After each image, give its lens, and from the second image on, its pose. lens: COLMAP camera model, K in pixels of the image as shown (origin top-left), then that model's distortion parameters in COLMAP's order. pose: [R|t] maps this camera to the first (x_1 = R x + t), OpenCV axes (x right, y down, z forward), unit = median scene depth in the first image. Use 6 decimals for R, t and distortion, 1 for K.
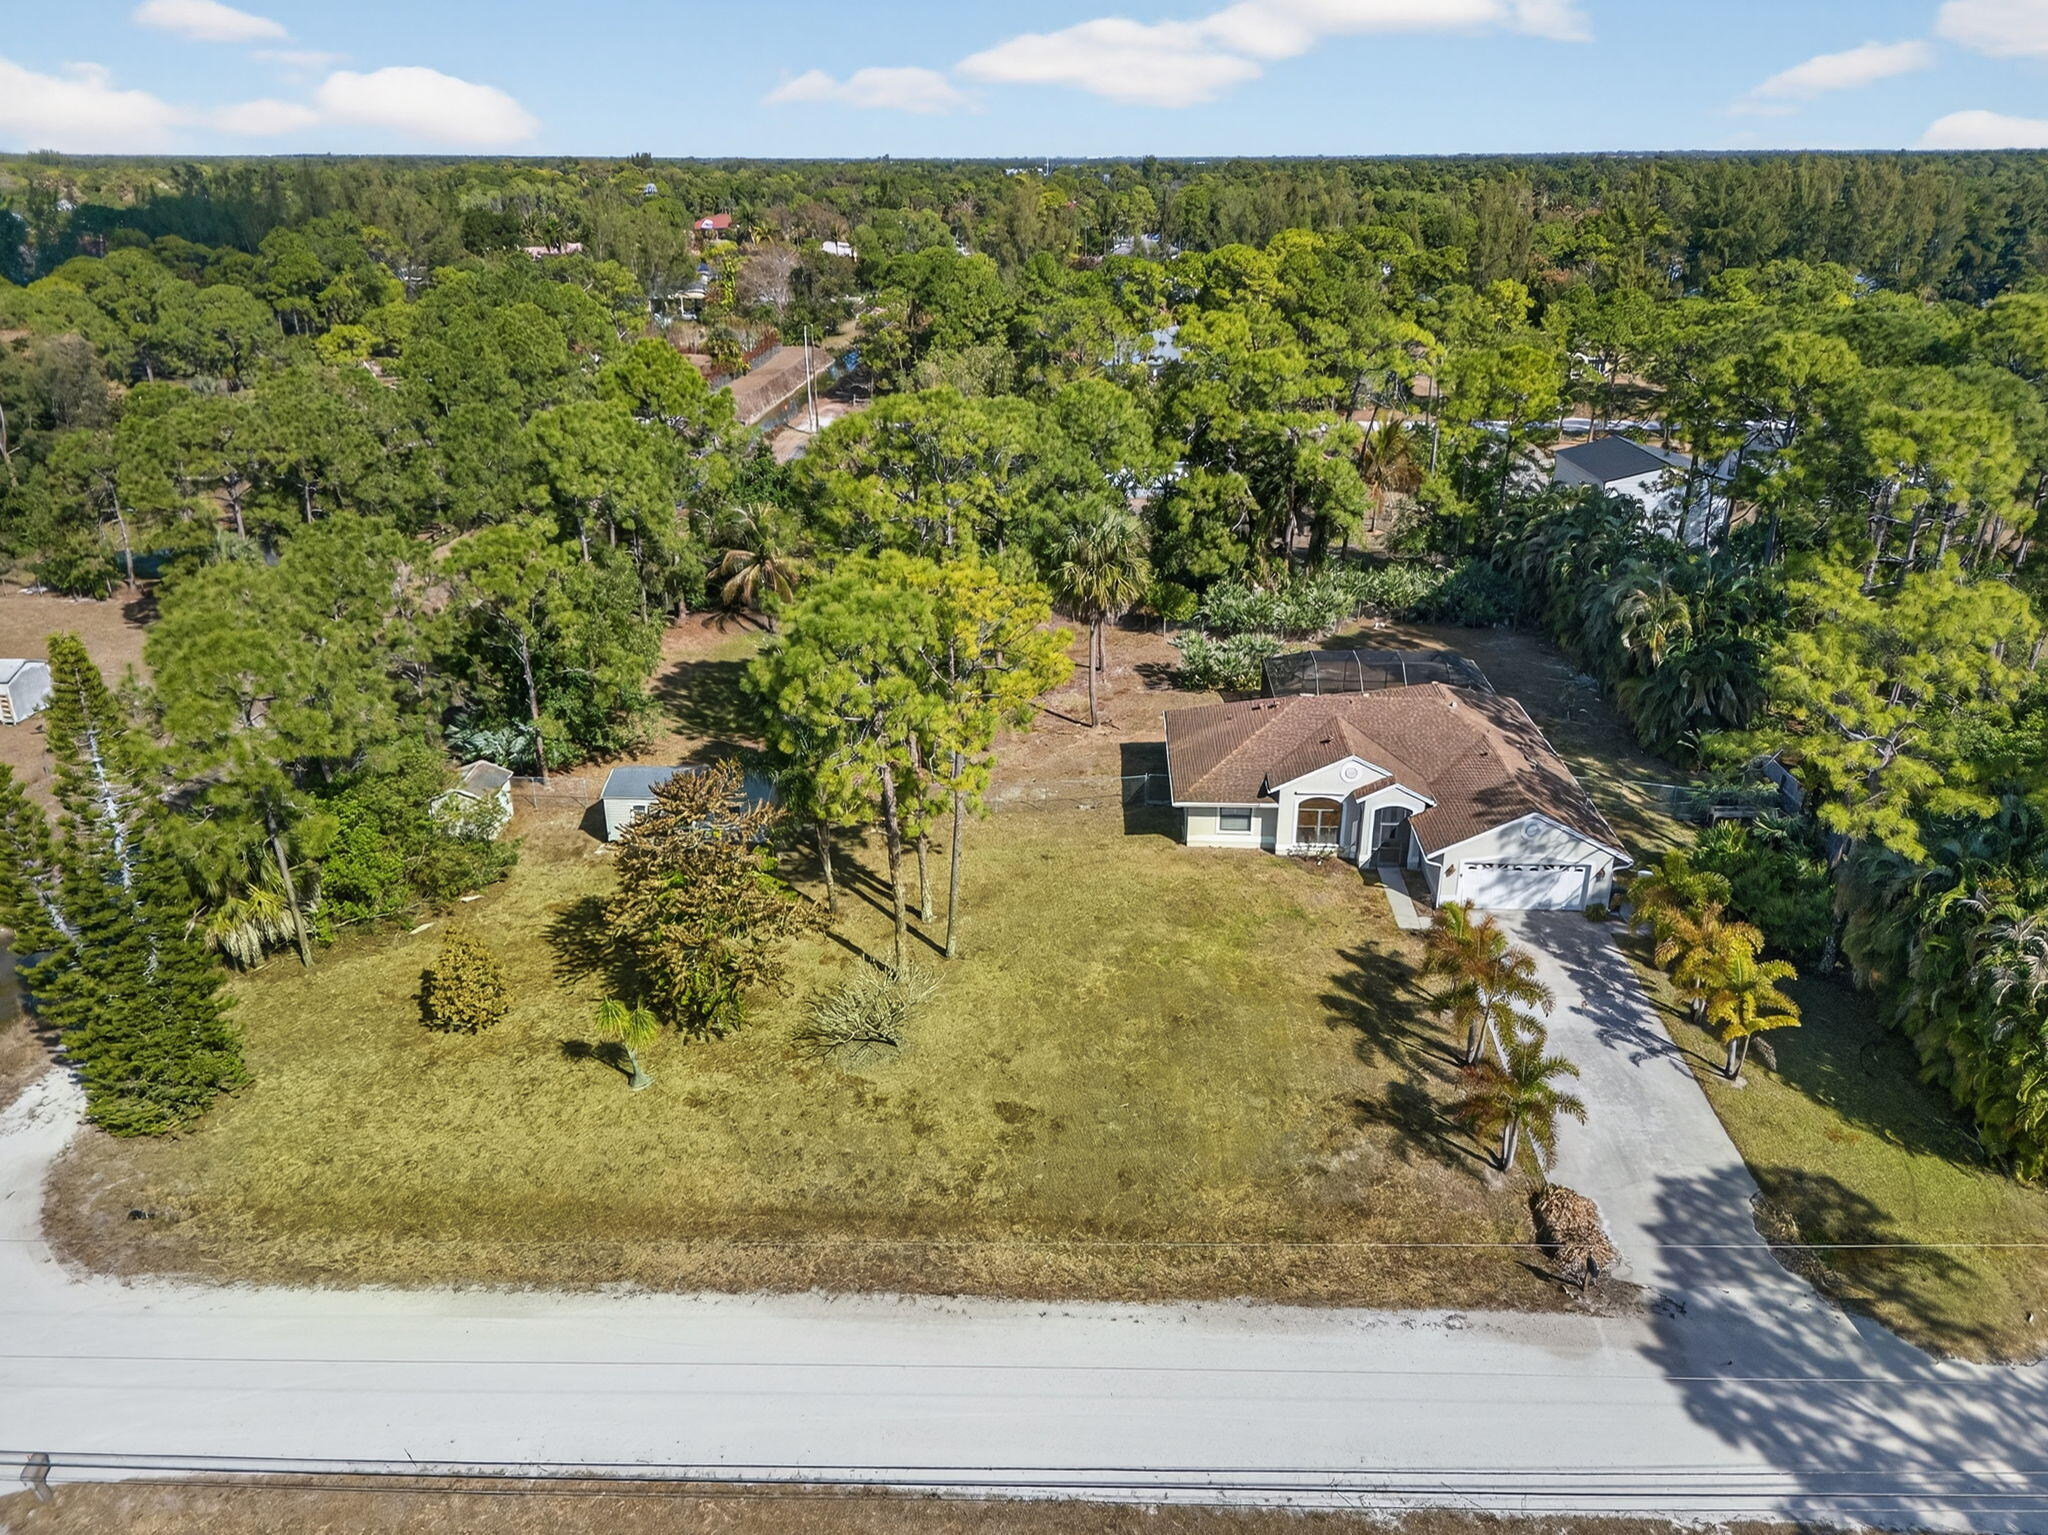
lens RADIAL K [[1448.5, 0, 1009.8], [0, 1448.5, 774.6], [0, 0, 1]] dist [0.059302, -0.053966]
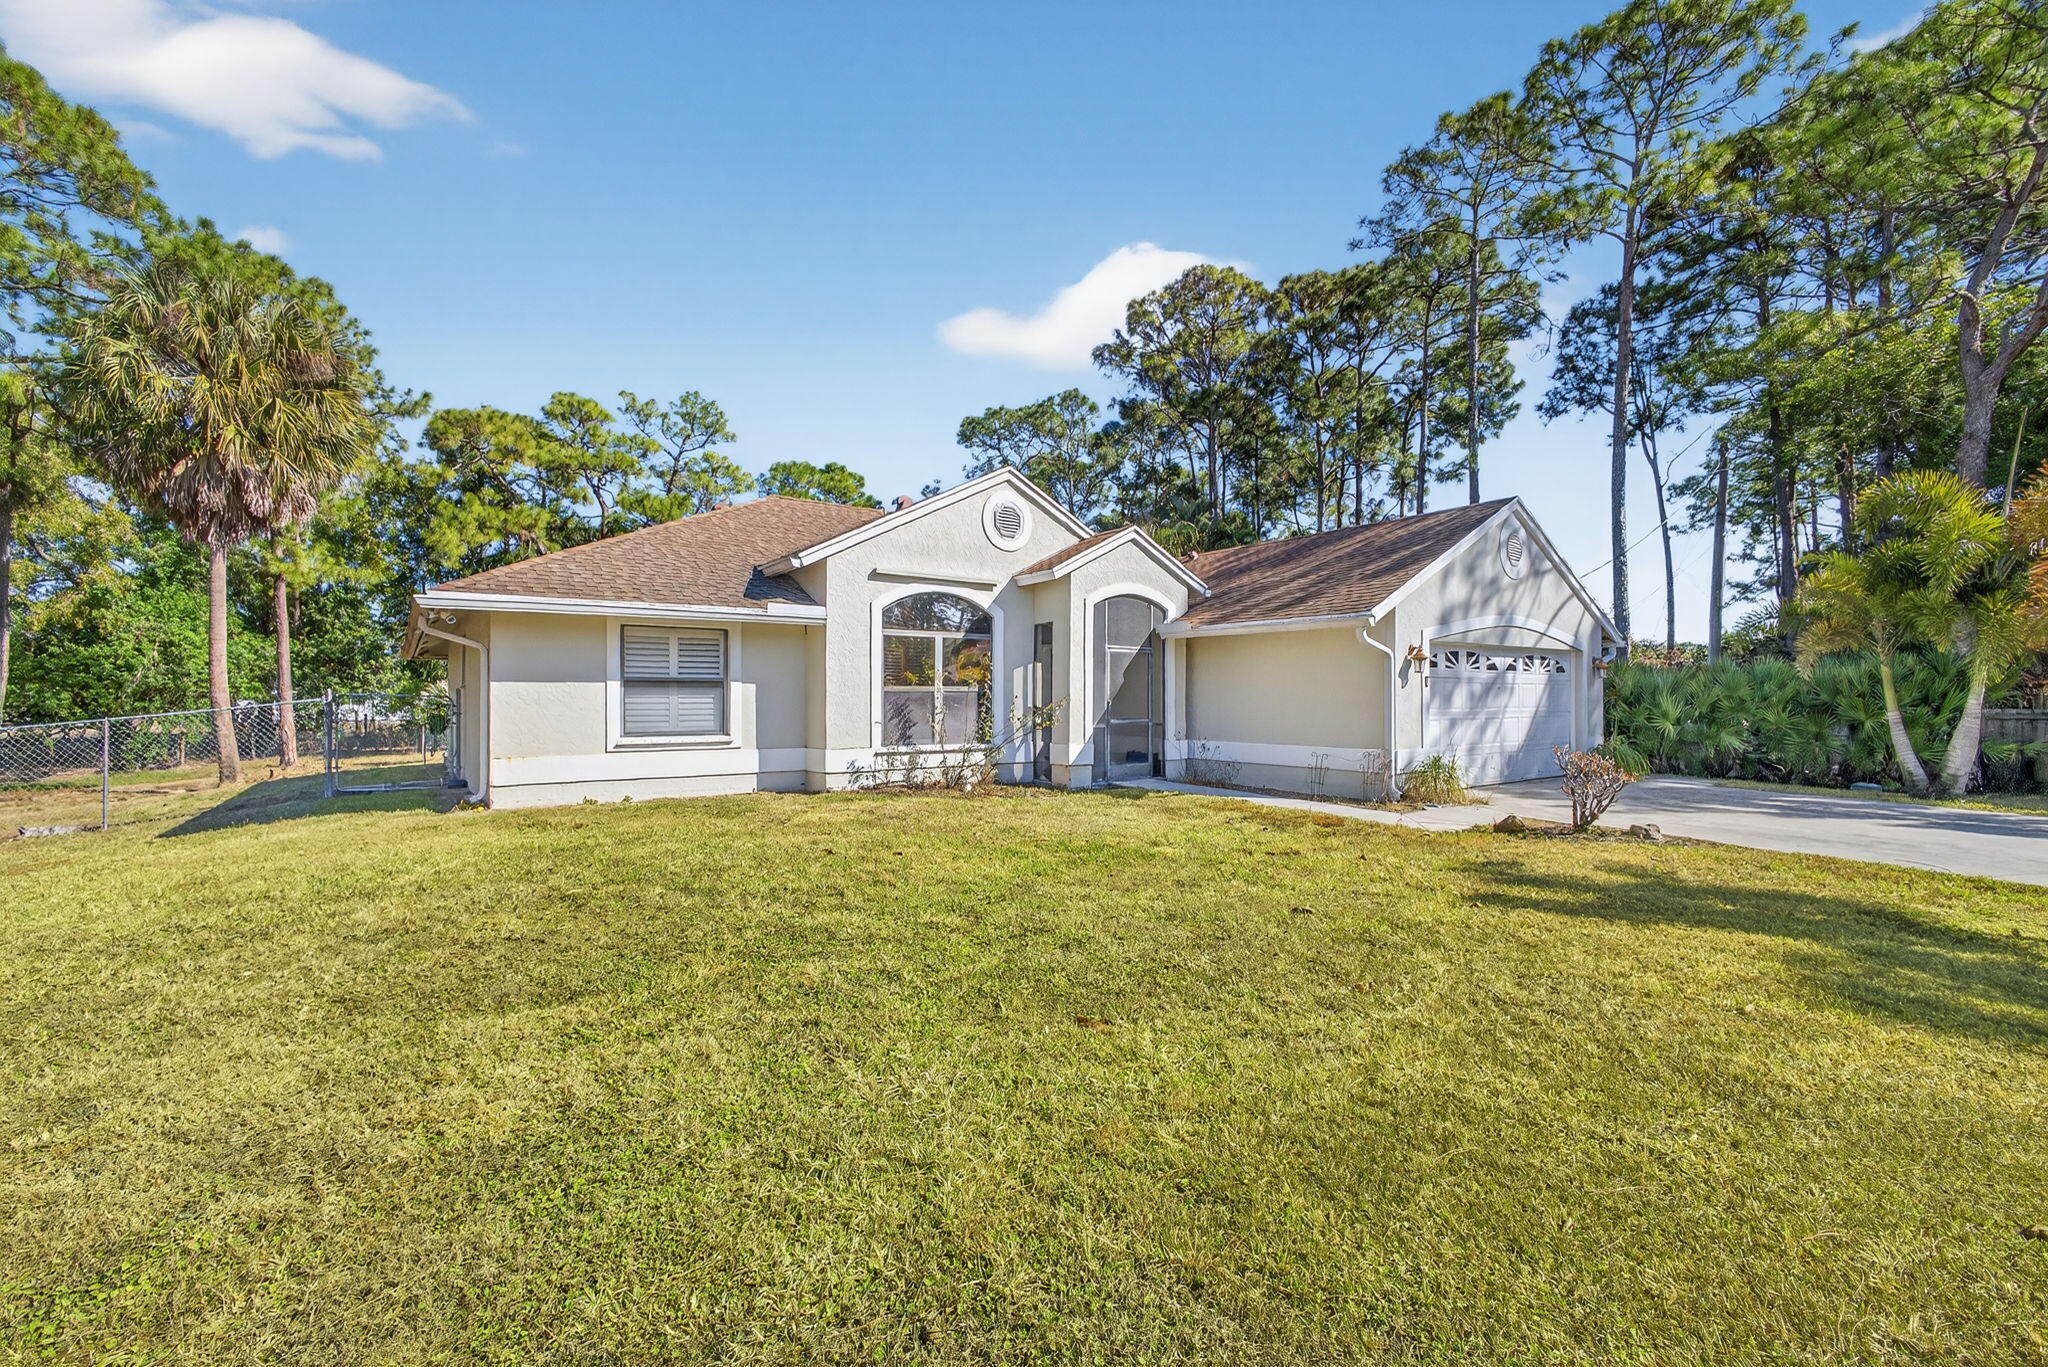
lens RADIAL K [[870.8, 0, 1013.7], [0, 870.8, 694.0], [0, 0, 1]] dist [-0.006156, 0.001902]
pose [[0.775453, 0.001913, 0.631402, 0.107377], [0.241161, 0.923284, -0.298978, 0.110931], [-0.583536, 0.384113, 0.715502, 0.920621]]
